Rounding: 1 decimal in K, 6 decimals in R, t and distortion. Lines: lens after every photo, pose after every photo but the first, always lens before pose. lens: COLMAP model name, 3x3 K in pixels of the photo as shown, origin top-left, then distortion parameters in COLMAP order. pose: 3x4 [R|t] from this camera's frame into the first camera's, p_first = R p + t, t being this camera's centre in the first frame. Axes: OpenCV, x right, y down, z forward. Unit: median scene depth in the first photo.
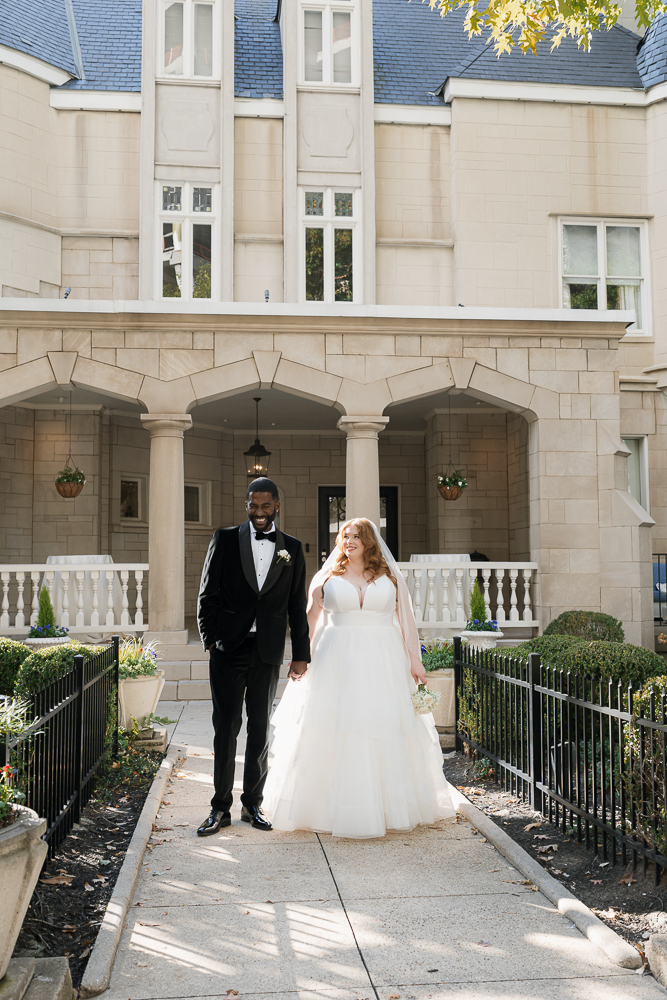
lens RADIAL K [[951.8, 0, 333.5], [0, 951.8, 500.0], [0, 0, 1]] dist [0.076184, 0.000108]
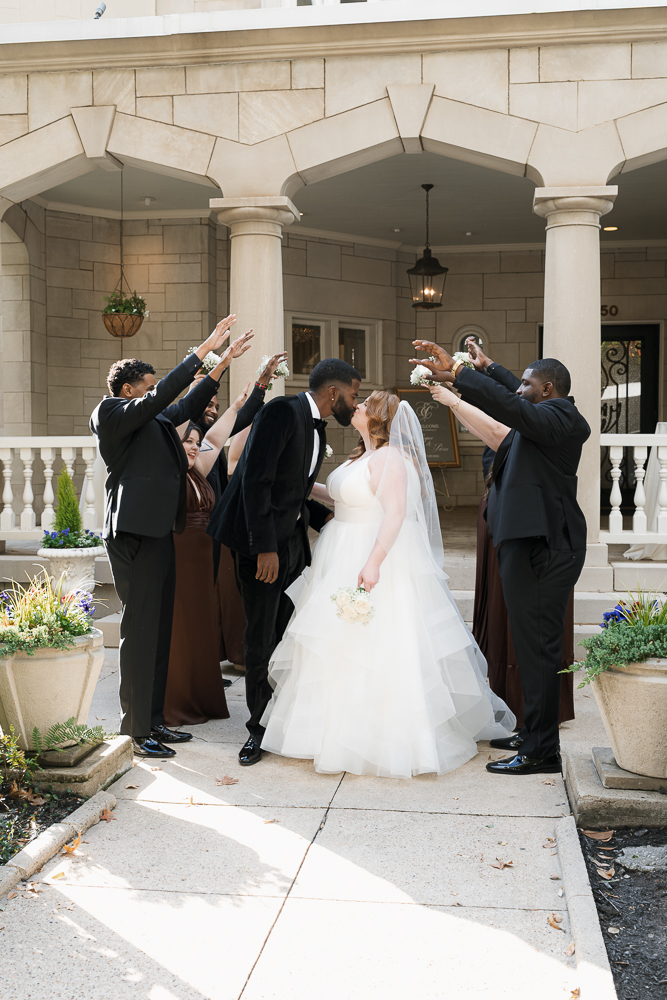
lens RADIAL K [[1096.4, 0, 347.8], [0, 1096.4, 497.6], [0, 0, 1]] dist [-0.004521, -0.013710]
pose [[0.971810, 0.013657, -0.235368, 0.058624], [0.014343, 0.993047, 0.116844, 0.022135], [0.235327, -0.116926, 0.964857, 0.291658]]
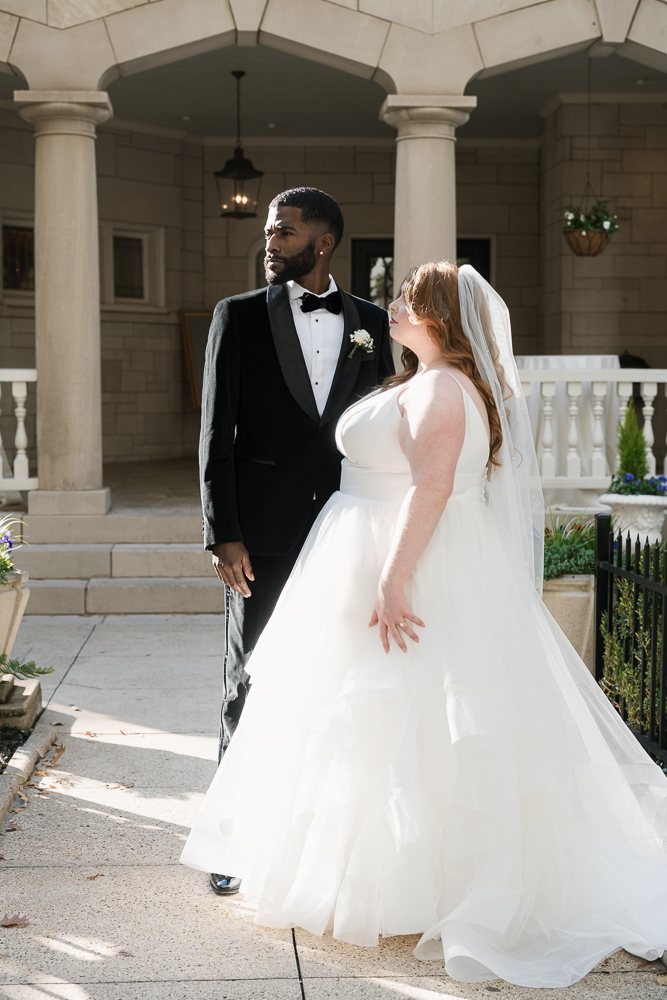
lens RADIAL K [[1494.9, 0, 333.5], [0, 1494.9, 500.0], [0, 0, 1]] dist [-0.010382, 0.048715]
pose [[0.999334, 0.007890, -0.035625, 0.009939], [-0.002515, 0.988915, 0.148460, 0.012270], [0.036402, -0.148271, 0.988277, 0.135614]]
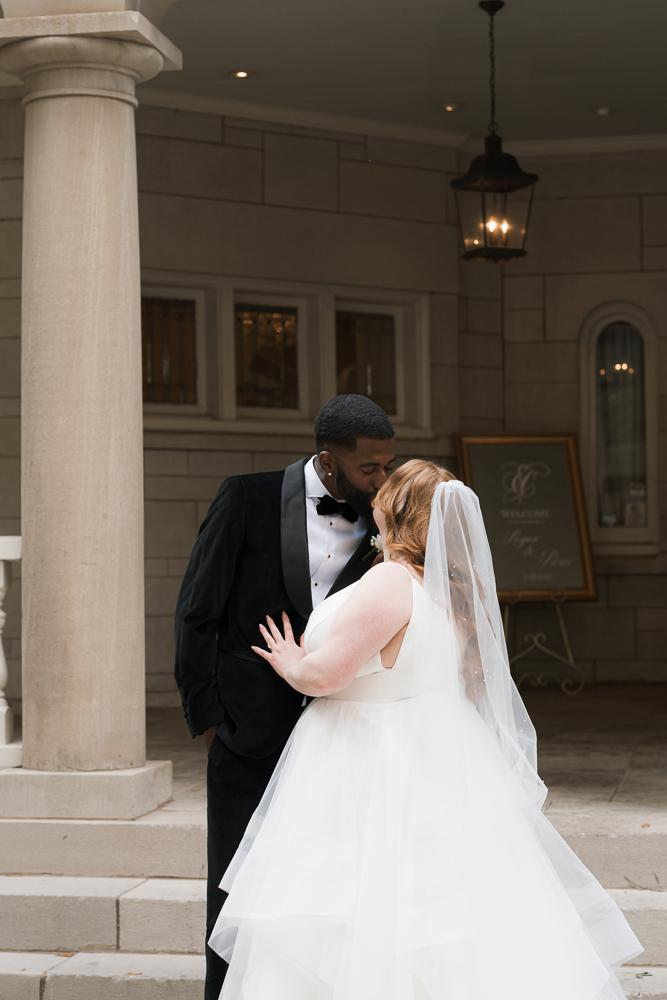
lens RADIAL K [[2106.0, 0, 333.4], [0, 2106.0, 477.3], [0, 0, 1]] dist [-0.000642, 0.216590]
pose [[0.955384, -0.015670, -0.294951, 0.087179], [0.026138, 0.999159, 0.031580, 0.029996], [0.294208, -0.037881, 0.954990, 0.405514]]
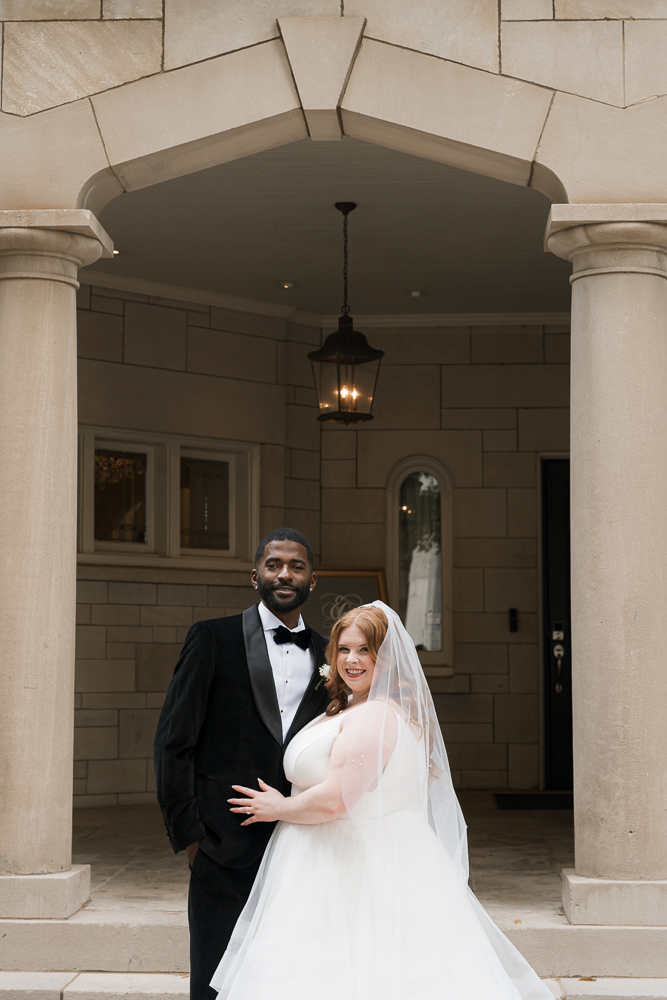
lens RADIAL K [[1889.3, 0, 330.7], [0, 1889.3, 411.1], [0, 0, 1]] dist [-0.006800, 0.068423]
pose [[0.986553, -0.015246, -0.162728, 0.037620], [0.005241, 0.998079, -0.061739, 0.020414], [0.163357, 0.060056, 0.984737, 0.366545]]
